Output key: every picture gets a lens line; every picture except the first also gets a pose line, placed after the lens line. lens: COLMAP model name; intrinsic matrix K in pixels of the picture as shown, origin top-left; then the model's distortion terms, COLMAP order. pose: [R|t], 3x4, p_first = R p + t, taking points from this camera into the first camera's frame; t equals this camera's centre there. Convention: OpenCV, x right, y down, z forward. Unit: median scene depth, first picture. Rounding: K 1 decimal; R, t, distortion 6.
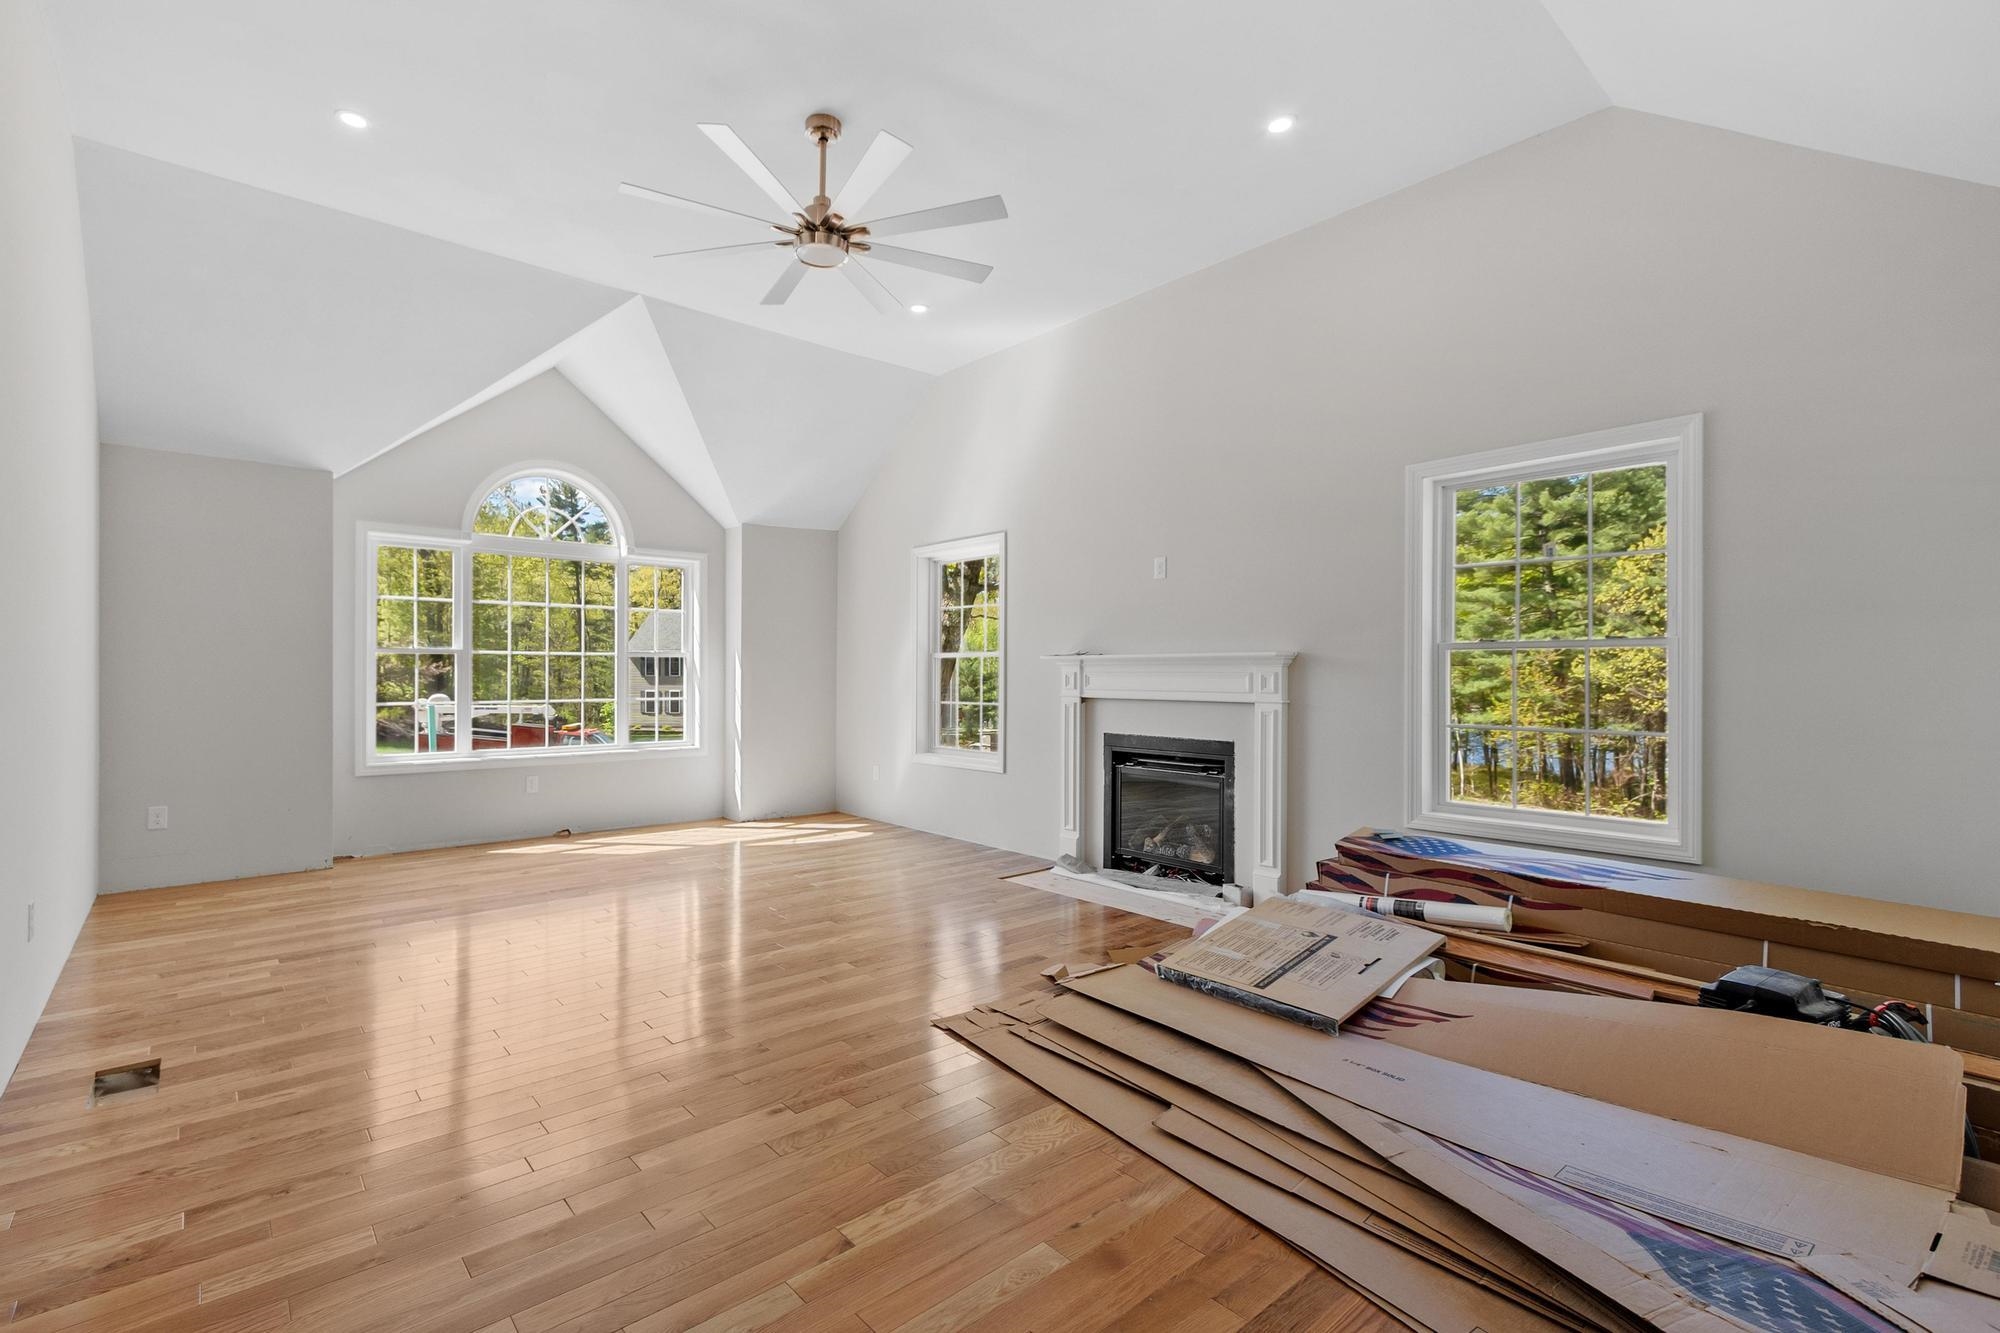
lens RADIAL K [[891.6, 0, 944.0], [0, 891.6, 670.1], [0, 0, 1]] dist [0.001494, 0.000383]
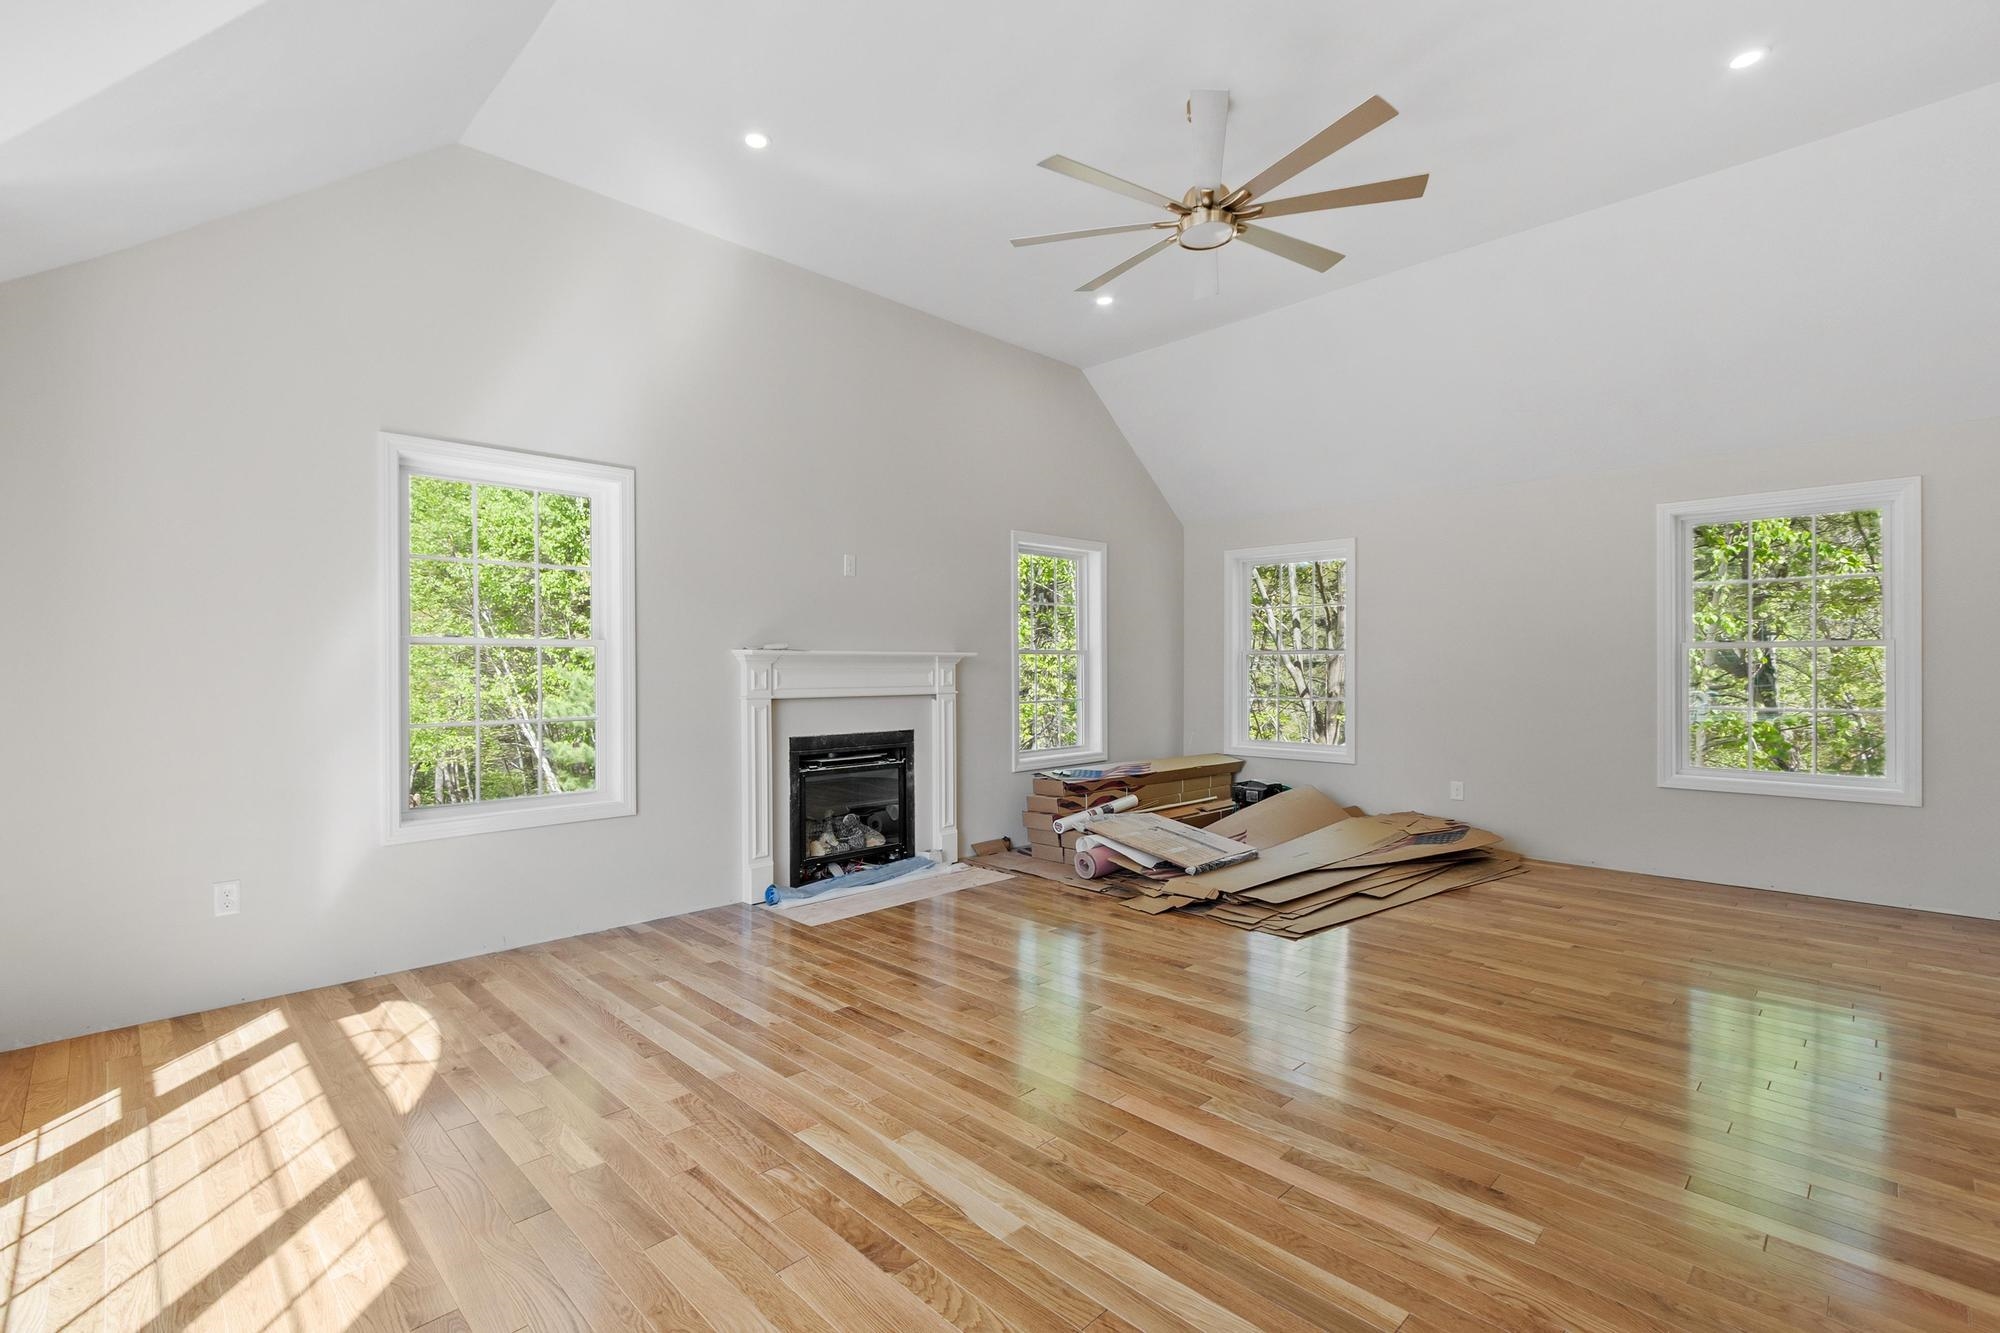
lens RADIAL K [[891.6, 0, 944.0], [0, 891.6, 670.1], [0, 0, 1]] dist [0.001494, 0.000383]
pose [[-0.056400, -0.006273, 0.998389, -0.825814], [-0.004023, 0.999974, 0.006056, -0.003385], [-0.998400, -0.003675, -0.056423, 1.018470]]
